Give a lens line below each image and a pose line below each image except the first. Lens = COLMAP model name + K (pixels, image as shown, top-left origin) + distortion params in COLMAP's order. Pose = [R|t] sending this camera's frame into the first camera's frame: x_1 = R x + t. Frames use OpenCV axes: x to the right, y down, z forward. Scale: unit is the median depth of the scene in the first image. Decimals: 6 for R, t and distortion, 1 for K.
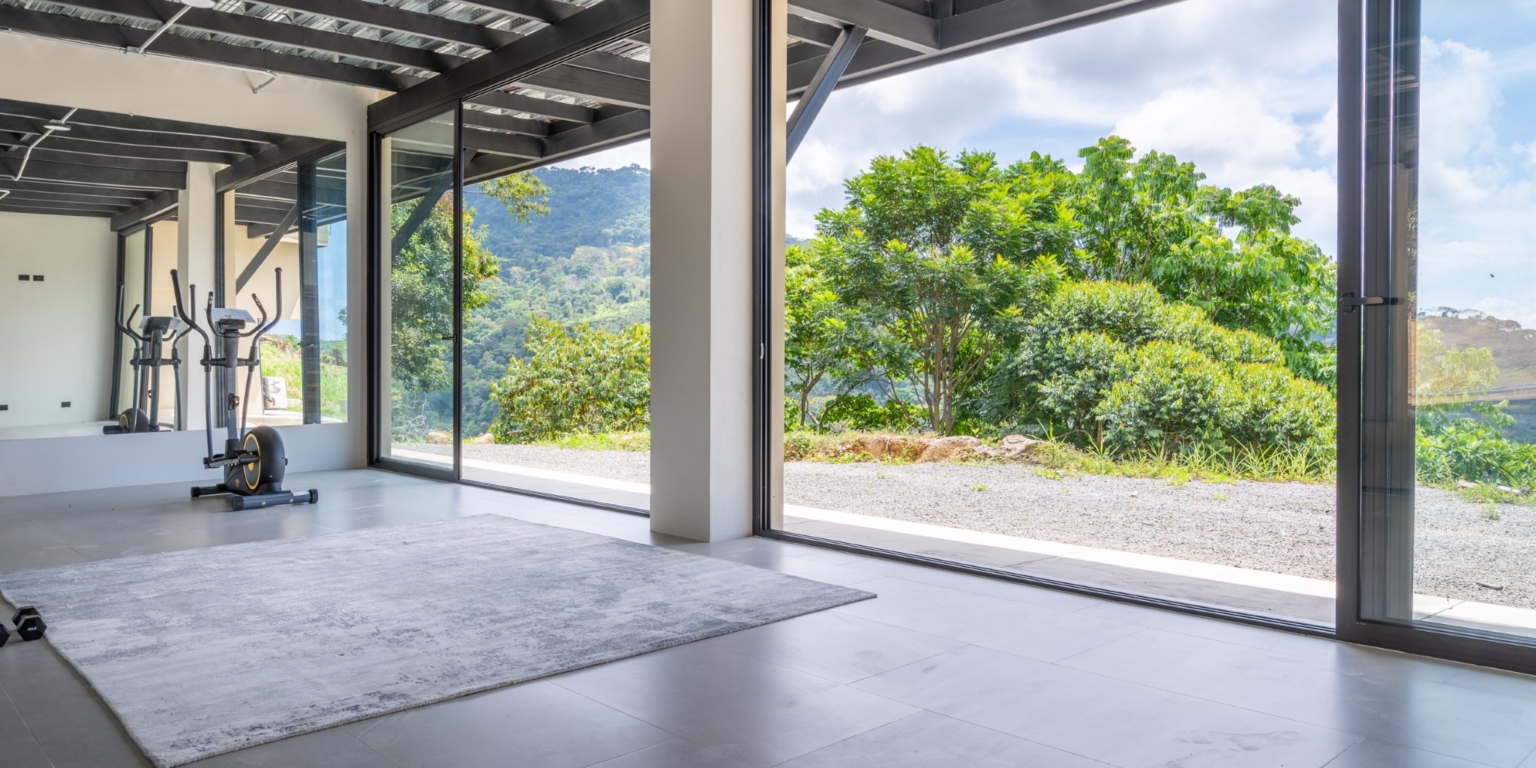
lens RADIAL K [[1137.9, 0, 768.0], [0, 1137.9, 384.0], [0, 0, 1]] dist [0.028595, 0.001545]
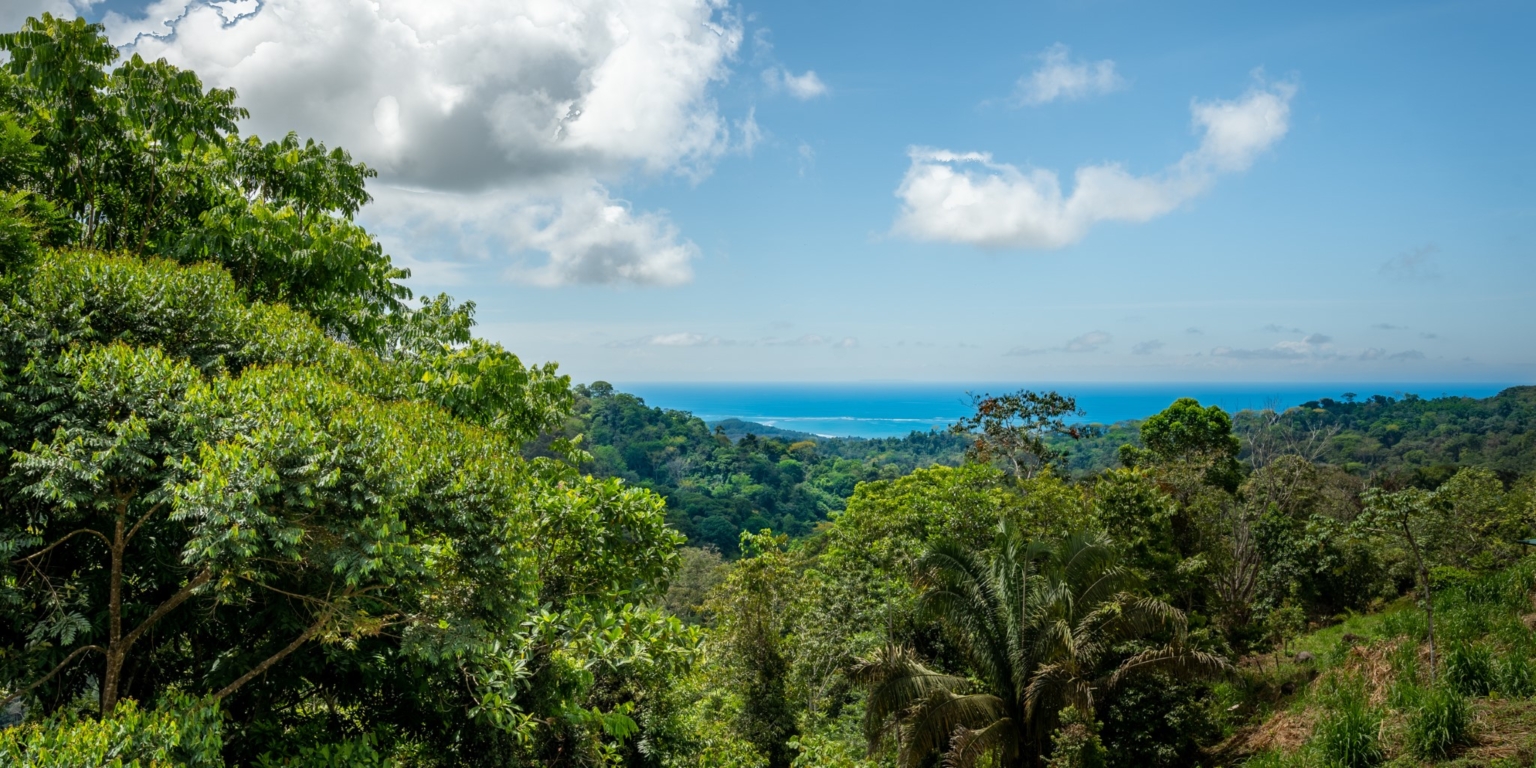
lens RADIAL K [[1137.9, 0, 768.0], [0, 1137.9, 384.0], [0, 0, 1]] dist [0.028595, 0.001545]
pose [[0.600915, -0.003253, 0.799306, 0.041478], [0.019848, 0.999744, -0.010853, -0.016423], [-0.799066, 0.022387, 0.600826, 0.460723]]
